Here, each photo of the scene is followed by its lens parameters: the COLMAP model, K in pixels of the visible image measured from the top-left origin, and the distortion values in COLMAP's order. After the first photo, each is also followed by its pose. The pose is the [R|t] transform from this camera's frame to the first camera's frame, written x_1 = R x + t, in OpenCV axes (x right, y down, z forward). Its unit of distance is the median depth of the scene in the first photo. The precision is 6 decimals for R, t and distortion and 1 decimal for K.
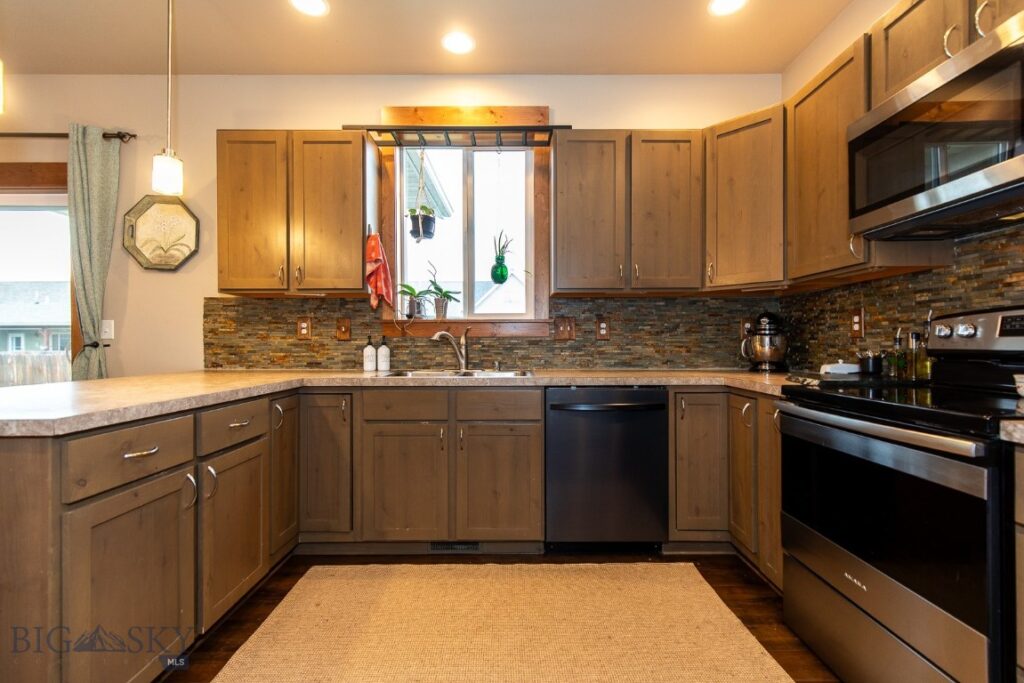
lens RADIAL K [[460.1, 0, 510.4], [0, 460.1, 344.3], [0, 0, 1]] dist [0.009915, -0.002289]
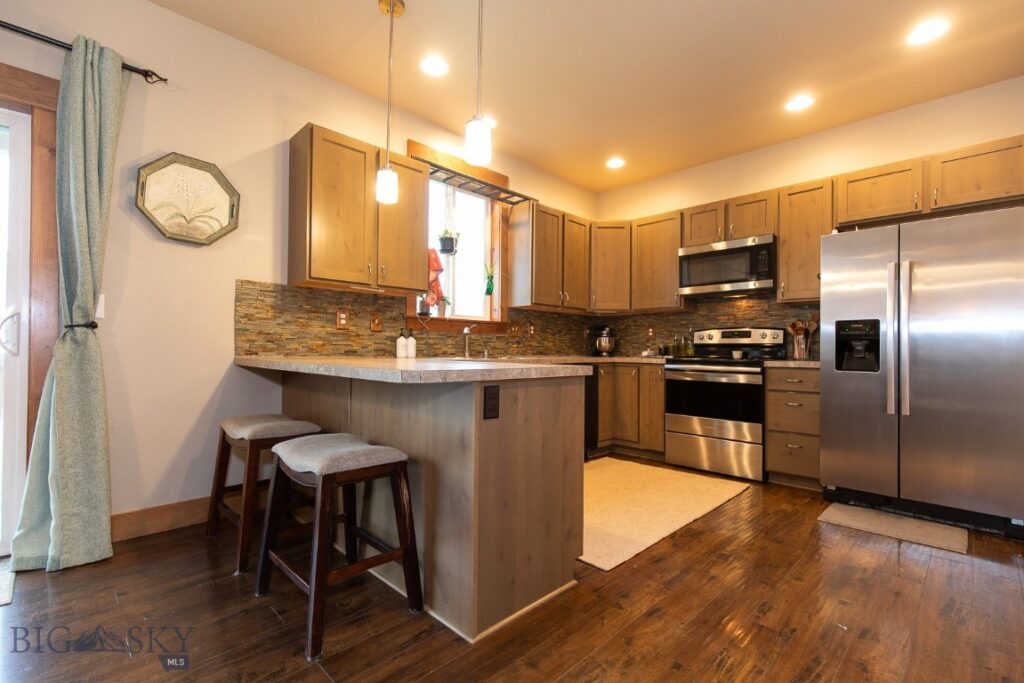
lens RADIAL K [[460.1, 0, 511.8], [0, 460.1, 343.6], [0, 0, 1]] dist [0.009915, -0.002289]
pose [[0.708866, 0.018220, 0.705107, -0.926305], [-0.009756, 0.999824, -0.016028, 0.036426], [-0.705275, 0.004482, 0.708919, -0.041368]]
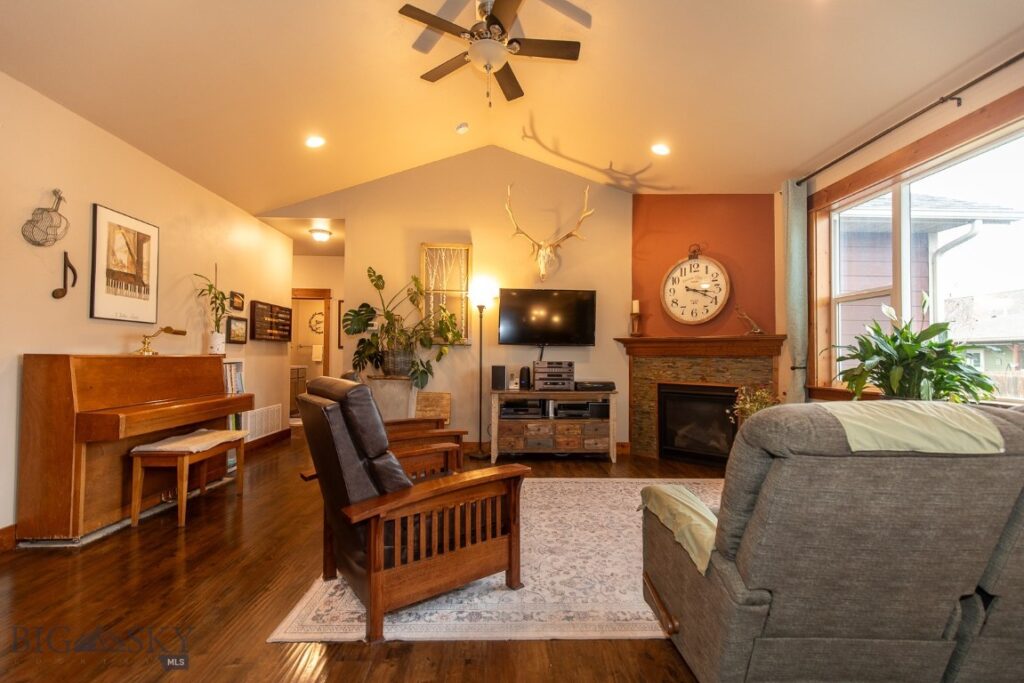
lens RADIAL K [[460.1, 0, 517.1], [0, 460.1, 344.2], [0, 0, 1]] dist [0.009915, -0.002289]
pose [[0.034649, -0.024387, -0.999102, -1.480579], [-0.008692, 0.999657, -0.024702, -0.026042], [0.999362, 0.009540, 0.034425, 0.086765]]
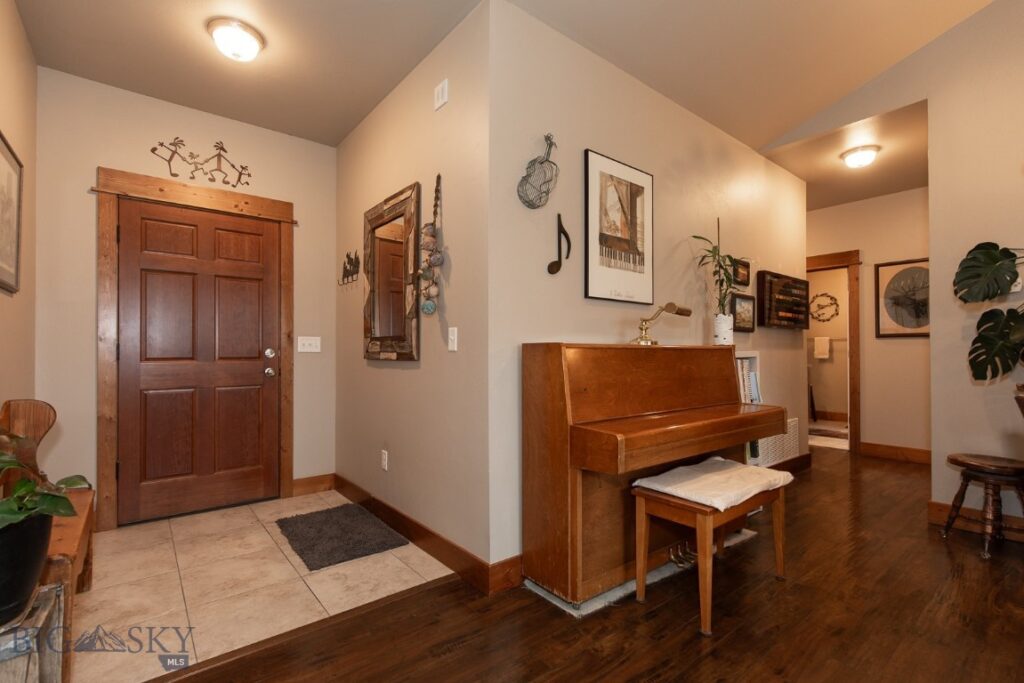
lens RADIAL K [[460.1, 0, 504.8], [0, 460.1, 348.0], [0, 0, 1]] dist [0.009915, -0.002289]
pose [[-0.793008, -0.005328, -0.609188, -1.992830], [0.001290, 0.999945, -0.010424, -0.005335], [0.609210, -0.009052, -0.792957, -0.318117]]
